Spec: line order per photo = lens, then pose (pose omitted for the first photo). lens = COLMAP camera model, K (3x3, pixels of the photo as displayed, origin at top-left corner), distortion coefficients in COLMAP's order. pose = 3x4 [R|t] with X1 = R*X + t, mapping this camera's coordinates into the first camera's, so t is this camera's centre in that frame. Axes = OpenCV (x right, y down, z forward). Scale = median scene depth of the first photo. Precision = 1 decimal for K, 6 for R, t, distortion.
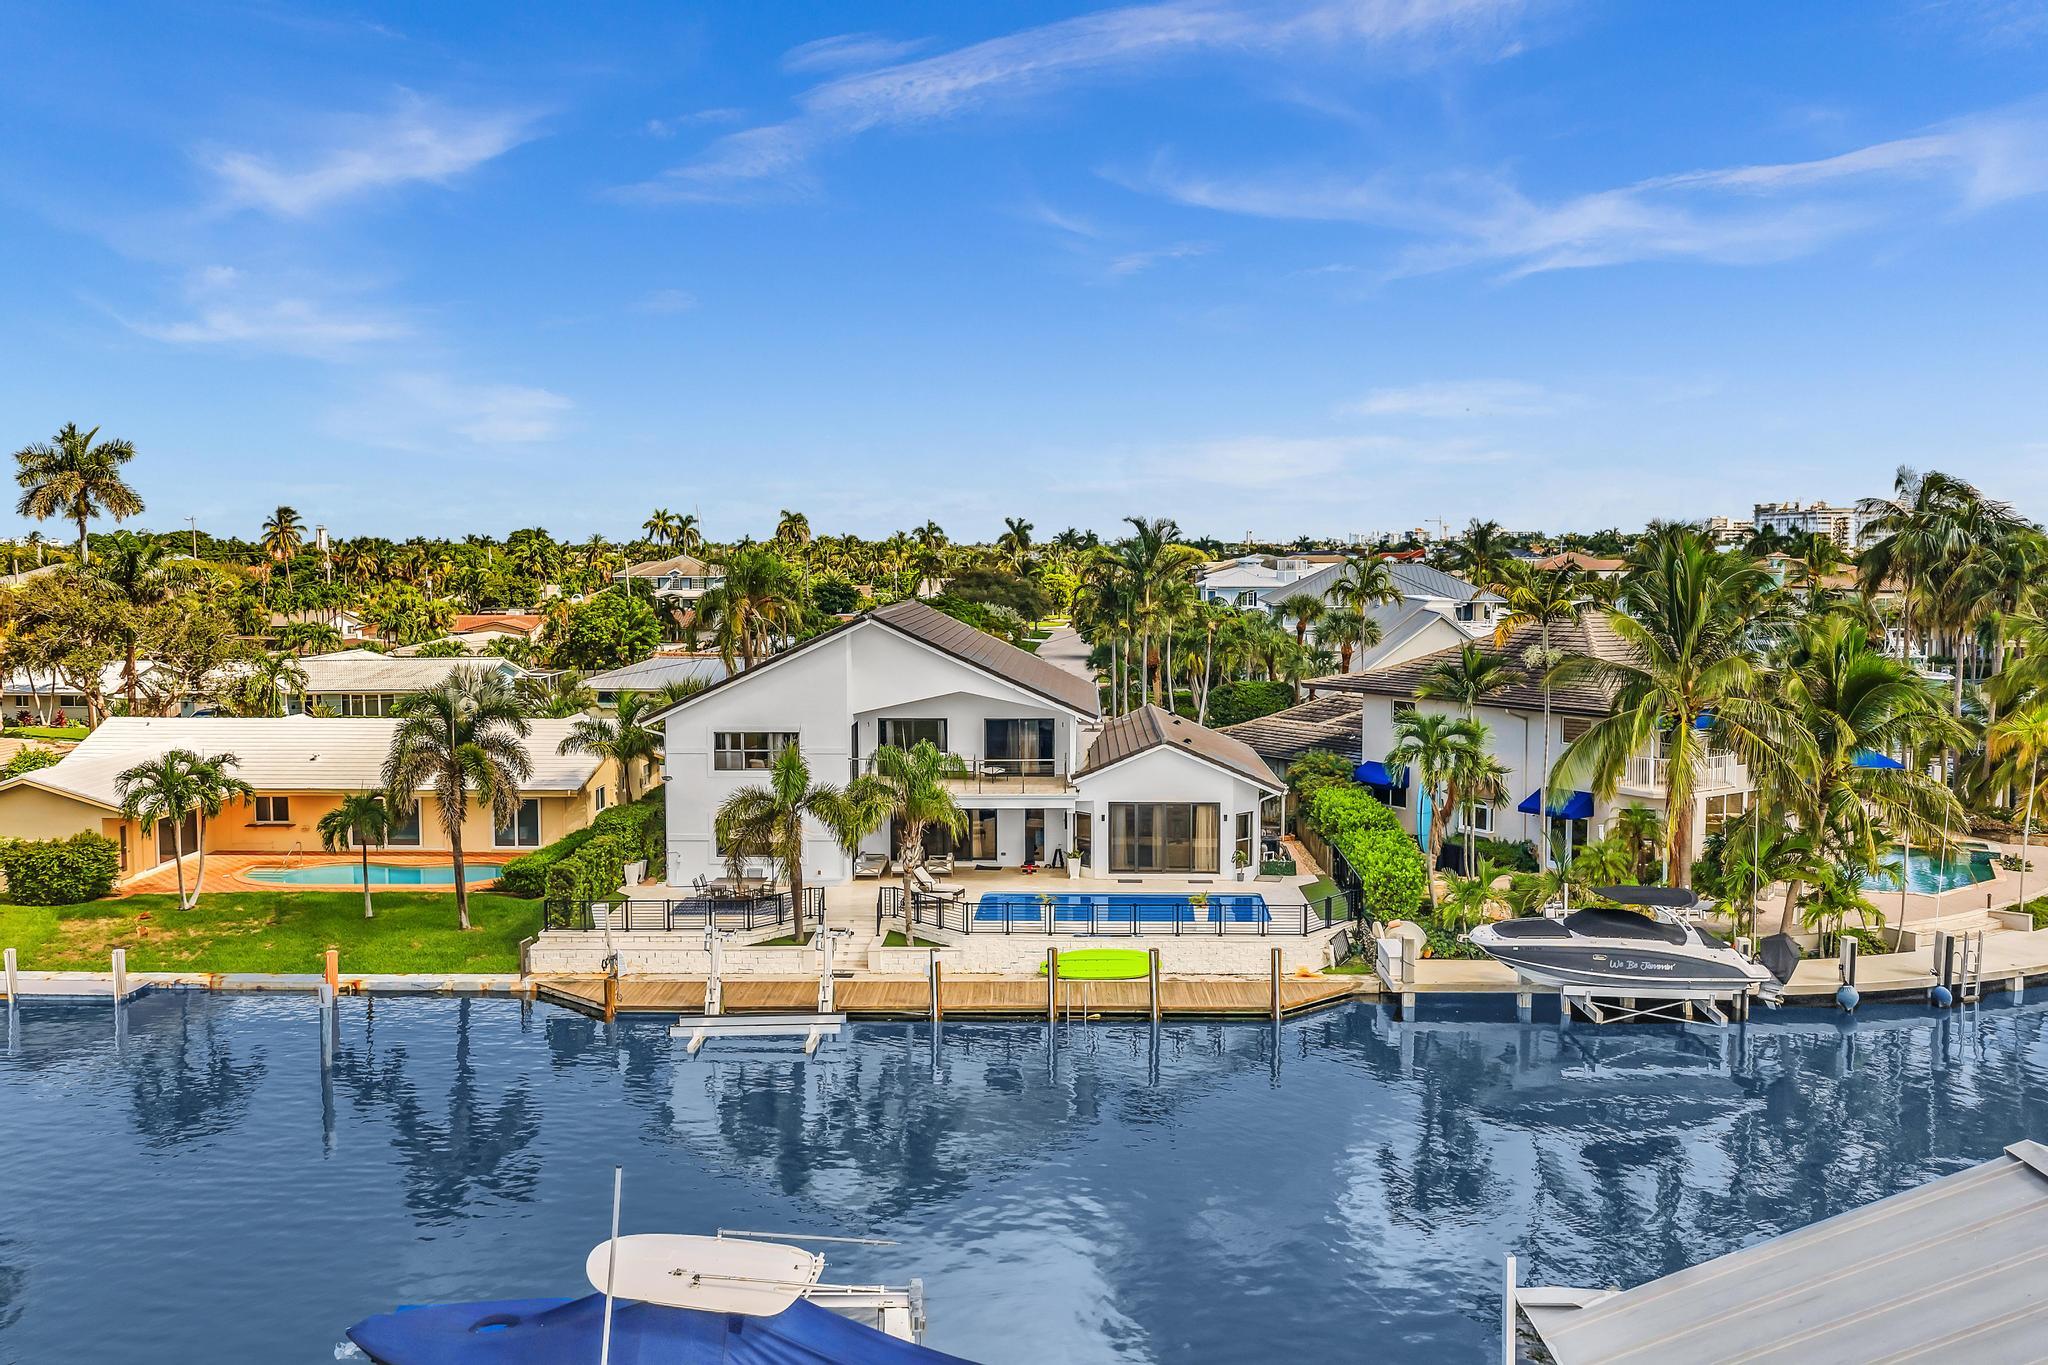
lens RADIAL K [[1697.4, 0, 1029.2], [0, 1697.4, 677.2], [0, 0, 1]] dist [0.015026, -0.018463]
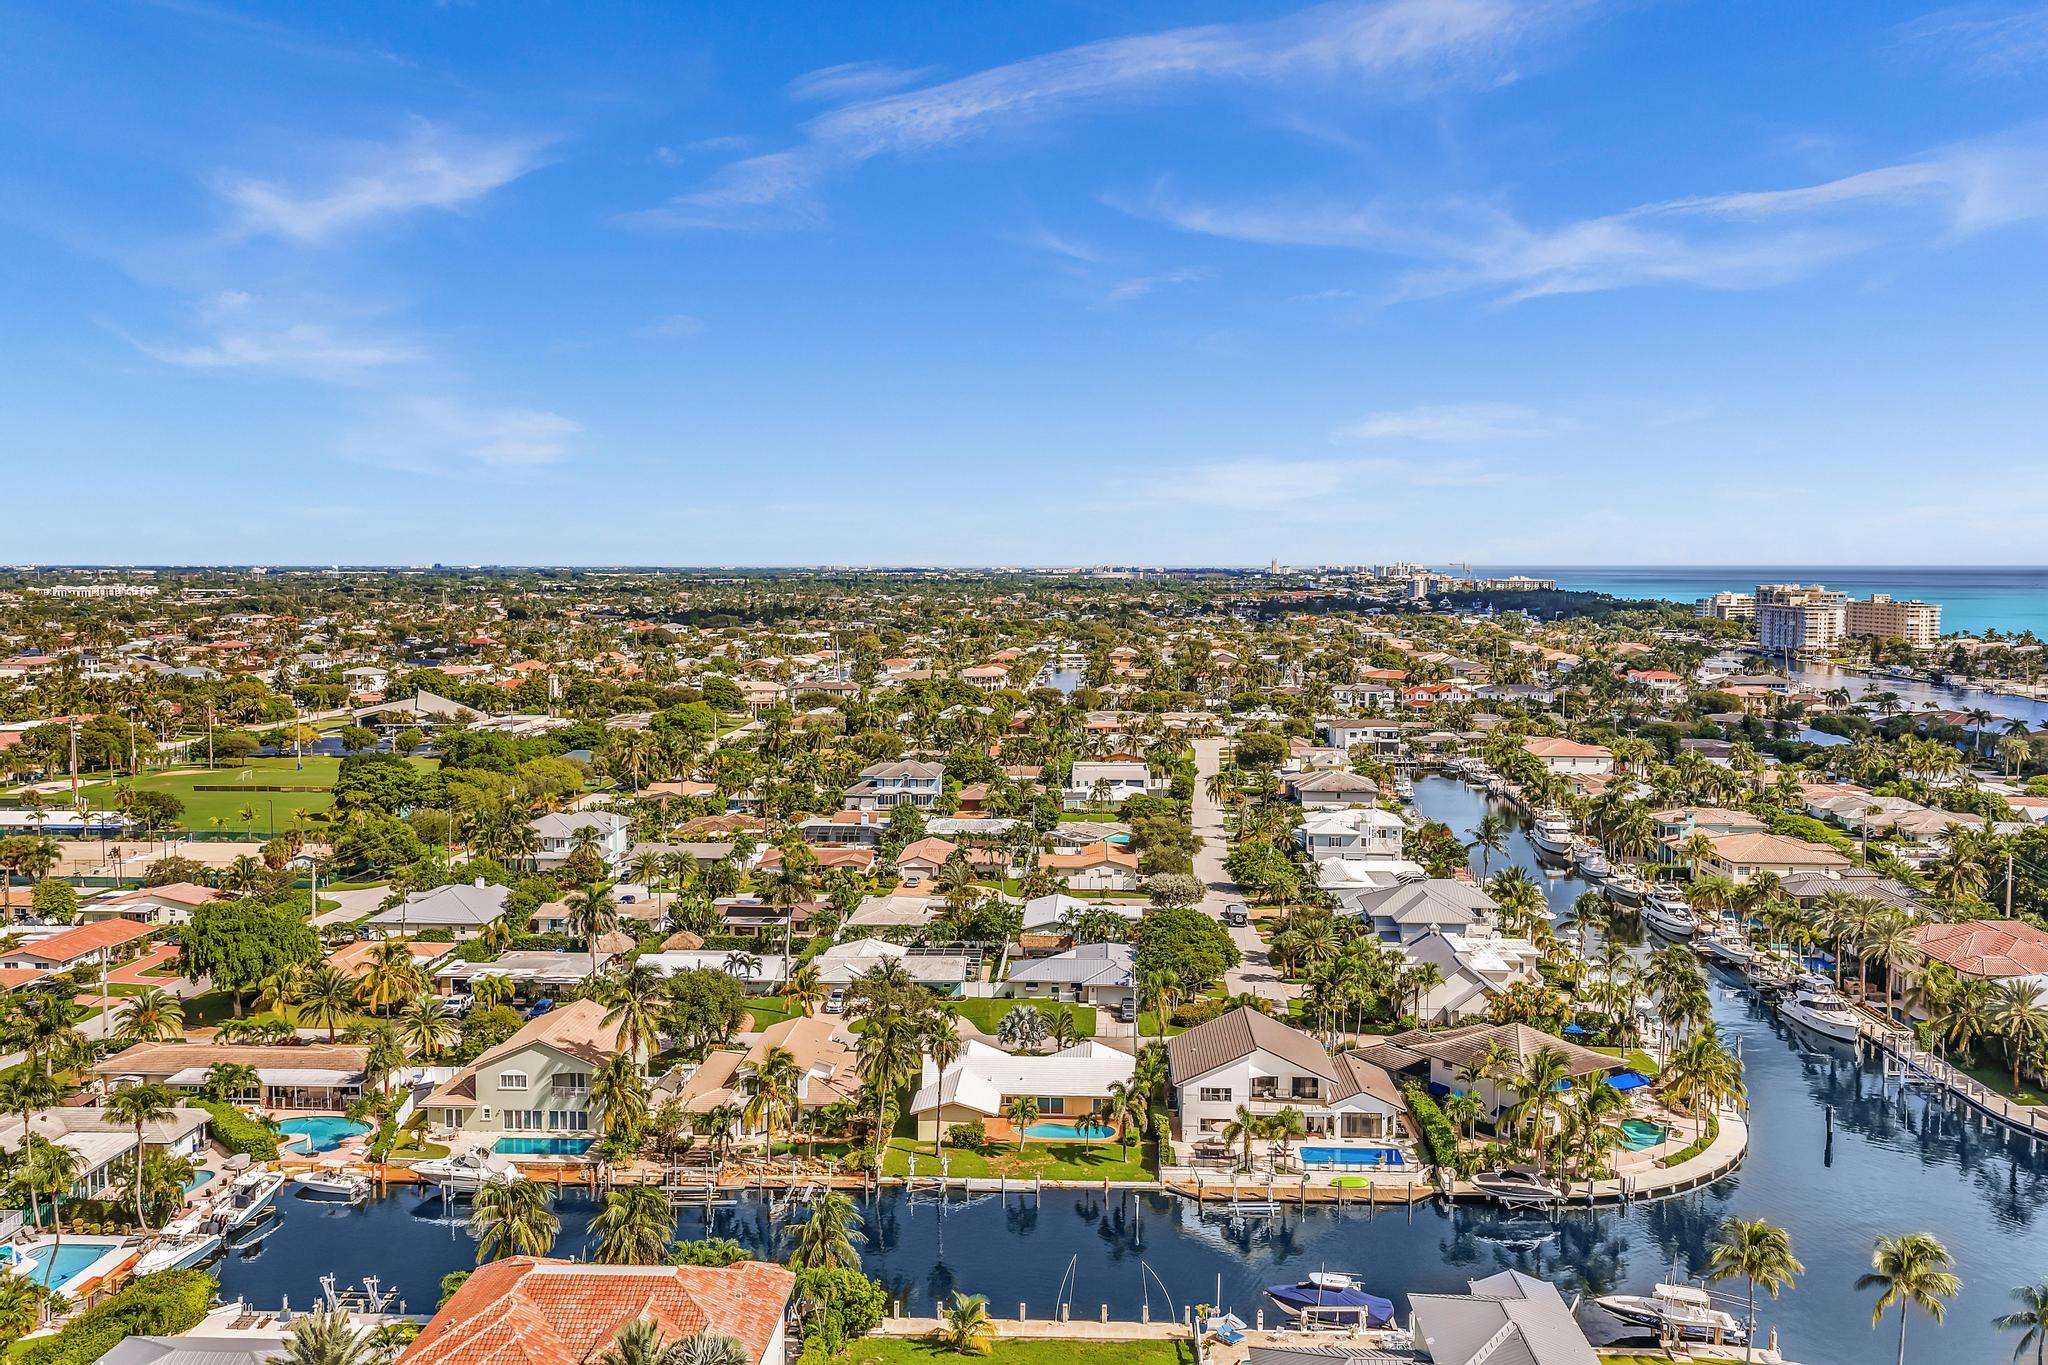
lens RADIAL K [[1699.9, 0, 994.9], [0, 1699.9, 647.2], [0, 0, 1]] dist [0.013517, -0.015043]
pose [[0.999871, 0.000440, -0.016038, -0.543758], [-0.000783, 0.999770, -0.021409, -0.718834], [0.016024, 0.021419, 0.999642, -2.077578]]
